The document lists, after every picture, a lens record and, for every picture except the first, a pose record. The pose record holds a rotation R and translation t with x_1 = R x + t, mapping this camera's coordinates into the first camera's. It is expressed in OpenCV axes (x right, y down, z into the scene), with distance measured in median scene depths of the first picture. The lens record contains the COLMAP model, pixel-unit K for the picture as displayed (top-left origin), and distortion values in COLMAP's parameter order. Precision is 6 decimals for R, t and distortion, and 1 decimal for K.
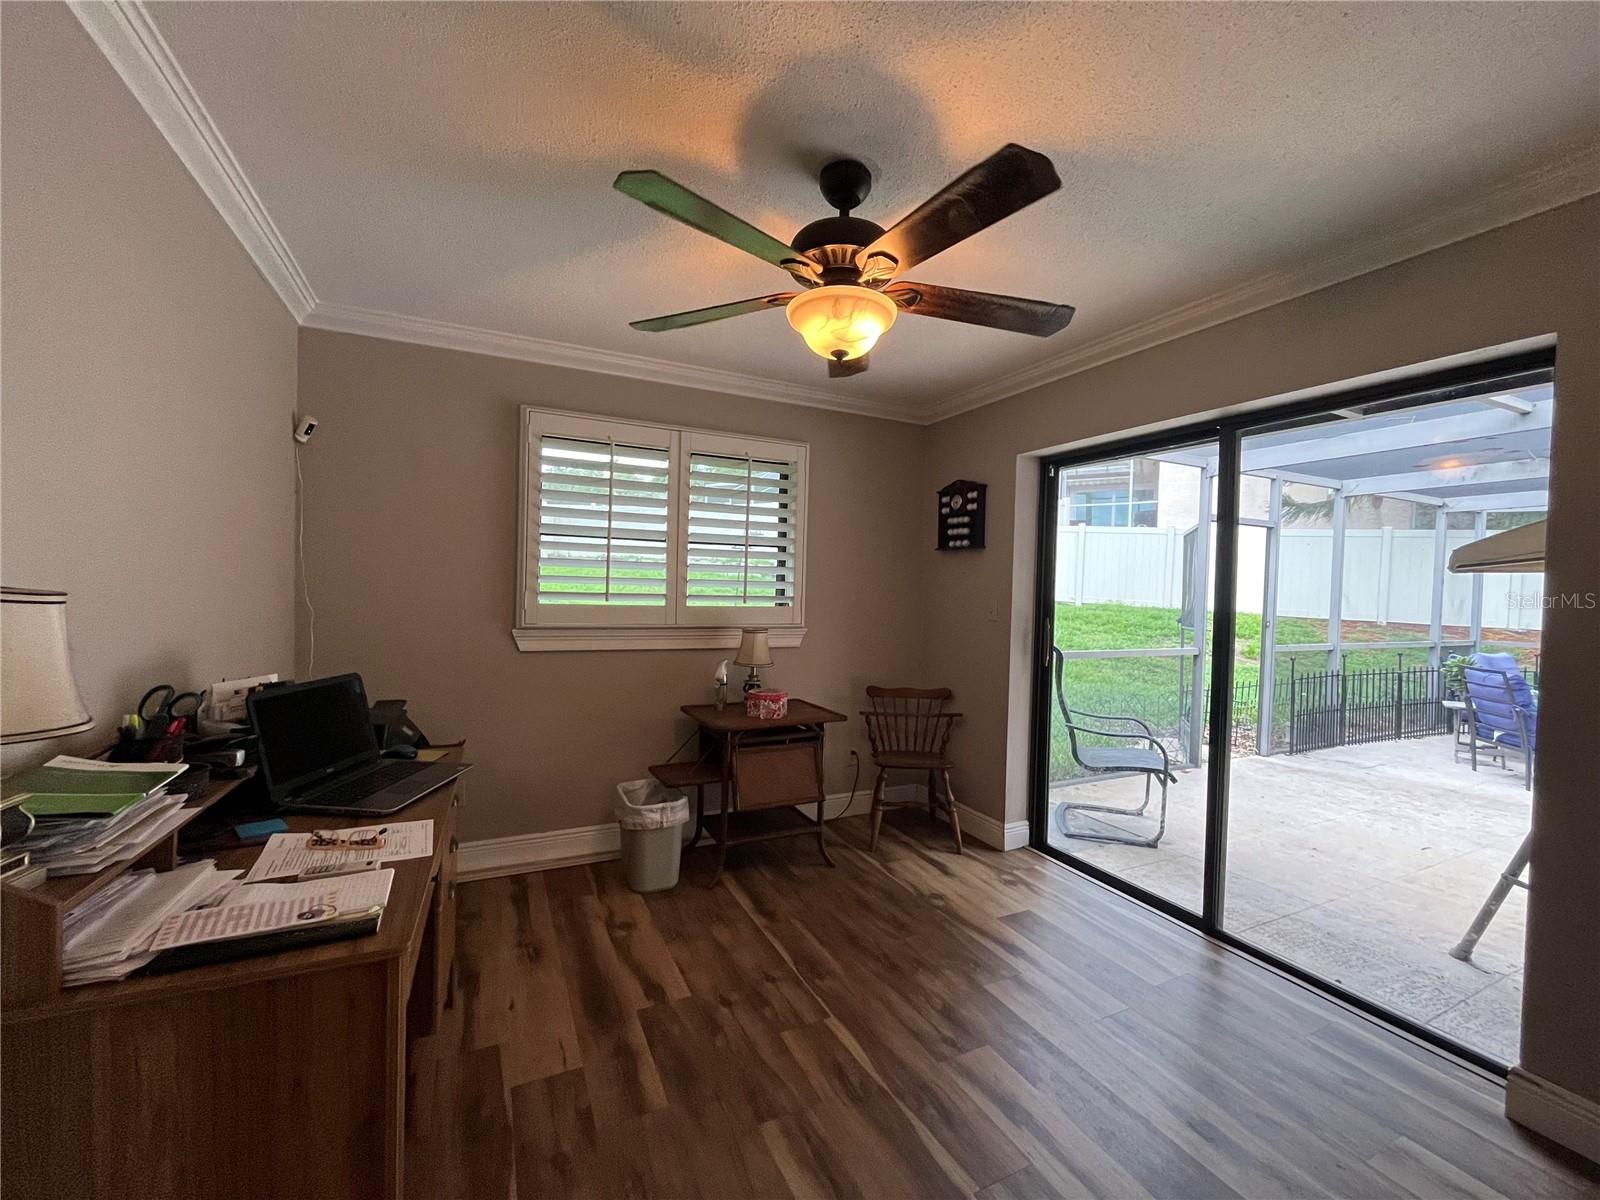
lens RADIAL K [[649.7, 0, 800.8], [0, 649.7, 589.0], [0, 0, 1]] dist [-0.002453, -0.000272]
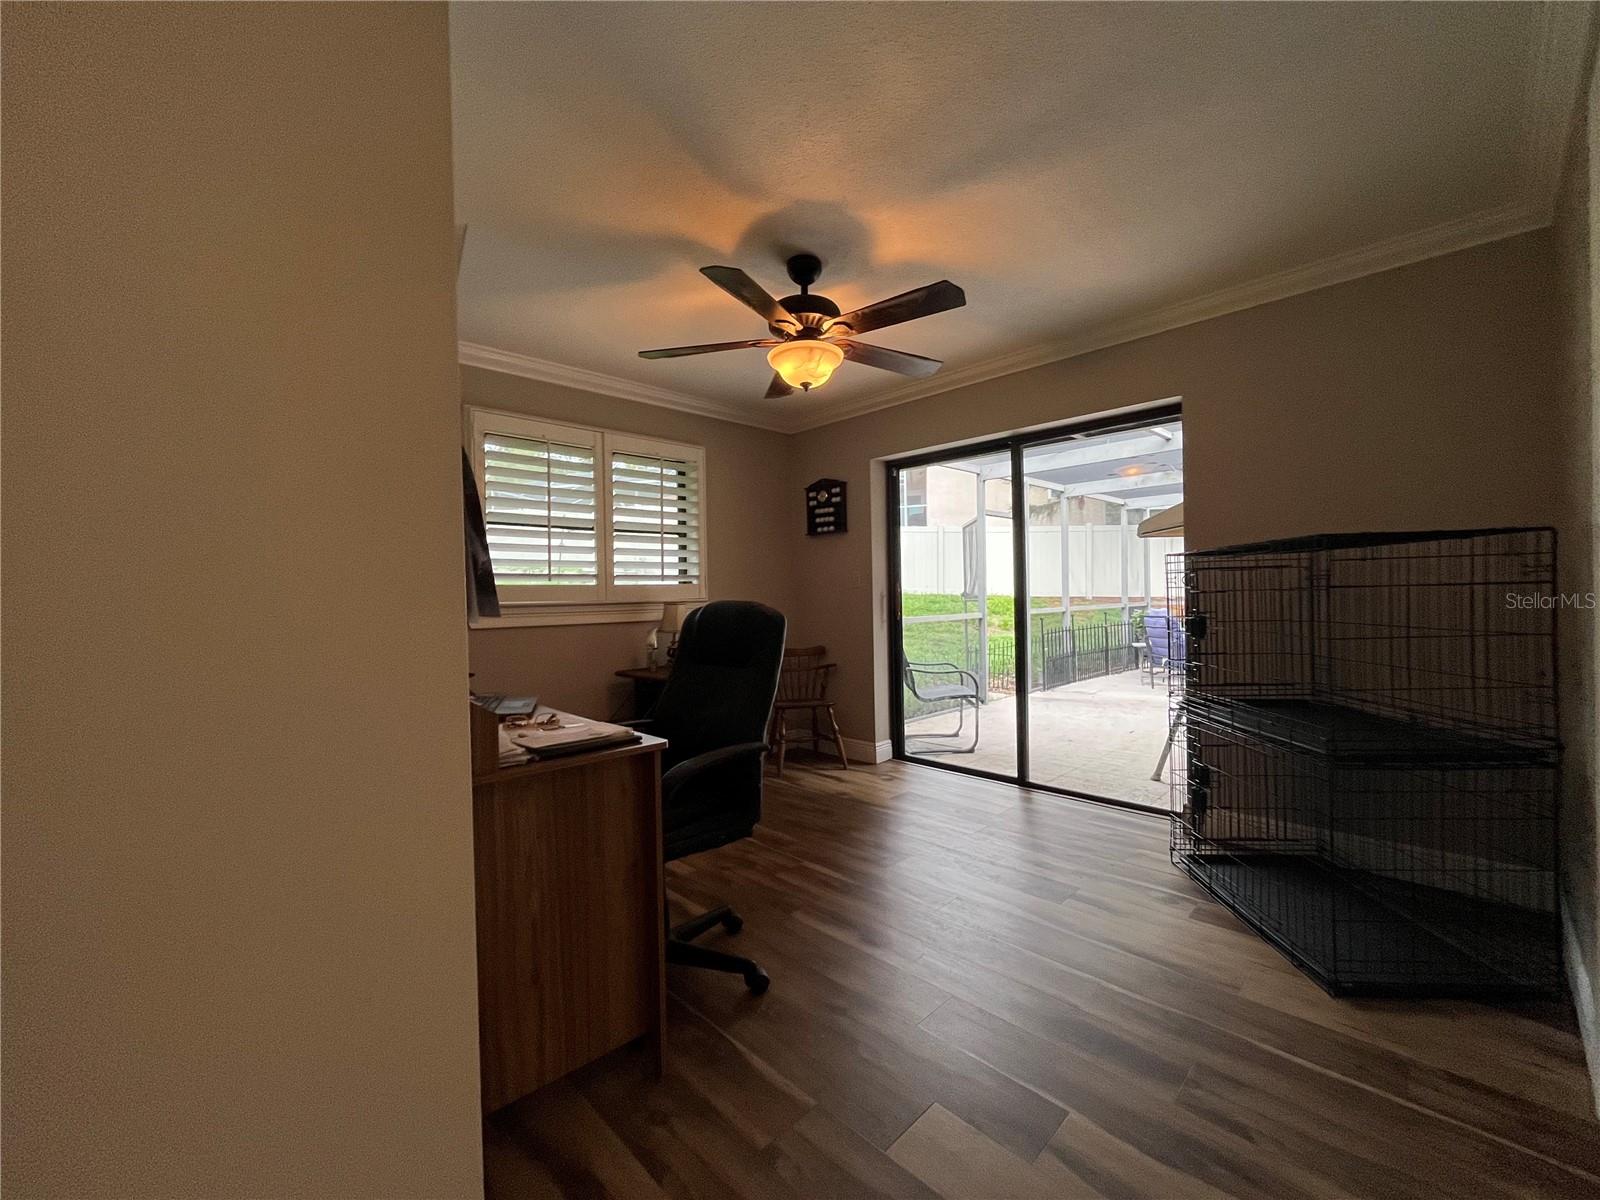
lens RADIAL K [[649.7, 0, 805.3], [0, 649.7, 584.4], [0, 0, 1]] dist [-0.002453, -0.000272]
pose [[0.946454, -0.041613, 0.320144, -0.228122], [0.047072, 0.998848, -0.009328, 0.052875], [-0.319387, 0.023899, 0.947323, -0.197237]]
